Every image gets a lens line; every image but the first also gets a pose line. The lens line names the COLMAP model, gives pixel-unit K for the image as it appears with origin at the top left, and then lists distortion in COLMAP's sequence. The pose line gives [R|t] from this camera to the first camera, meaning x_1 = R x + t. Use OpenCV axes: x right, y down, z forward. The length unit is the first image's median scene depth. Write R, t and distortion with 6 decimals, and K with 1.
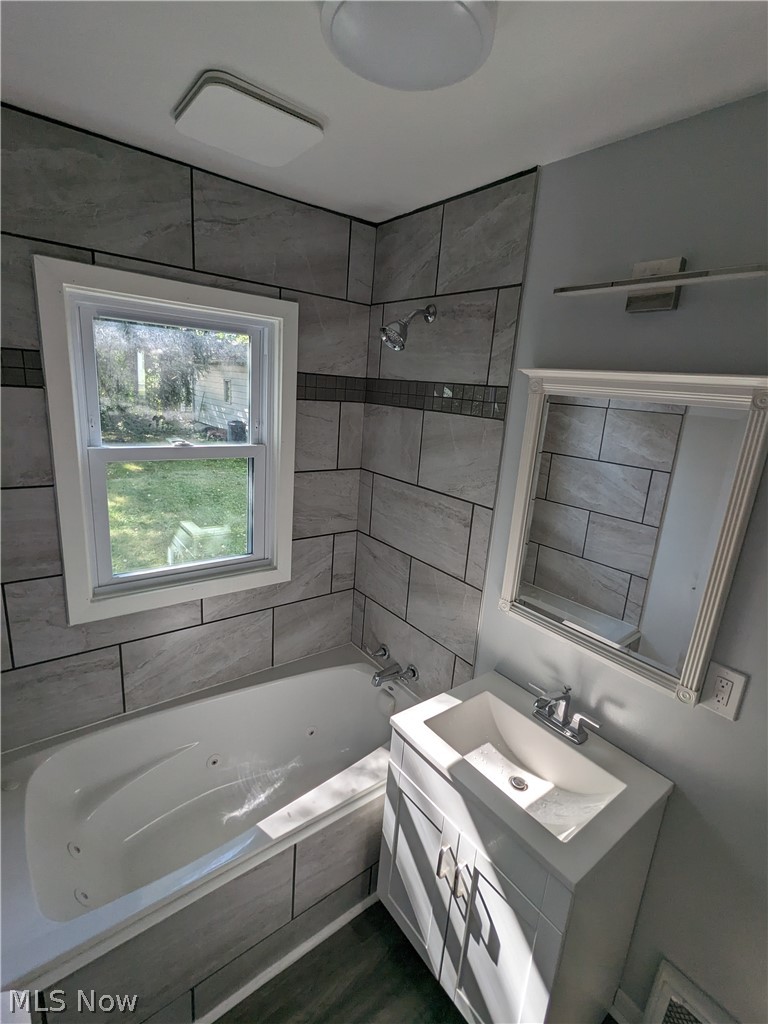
lens RADIAL K [[484.3, 0, 390.3], [0, 484.3, 511.6], [0, 0, 1]] dist [0.002562, 0.000770]
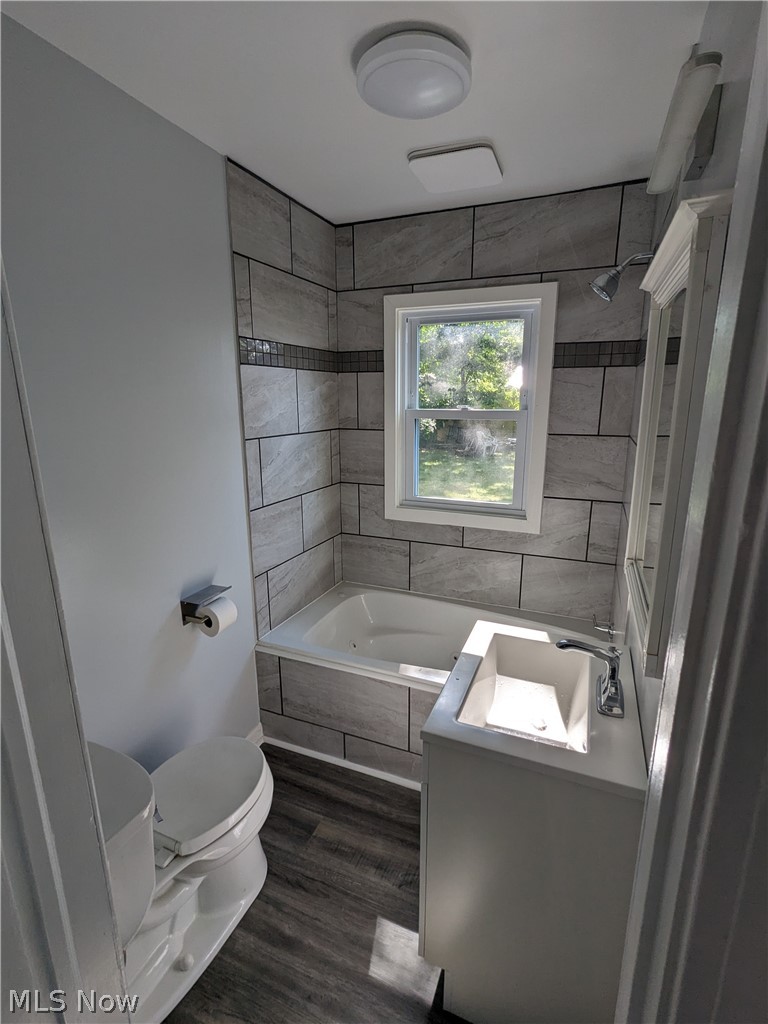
lens RADIAL K [[484.3, 0, 390.3], [0, 484.3, 511.6], [0, 0, 1]] dist [0.002562, 0.000770]
pose [[0.496341, 0.128981, -0.858493, 0.658660], [-0.182974, 0.982229, 0.041784, 0.124491], [0.848626, 0.136343, 0.511121, 0.155831]]
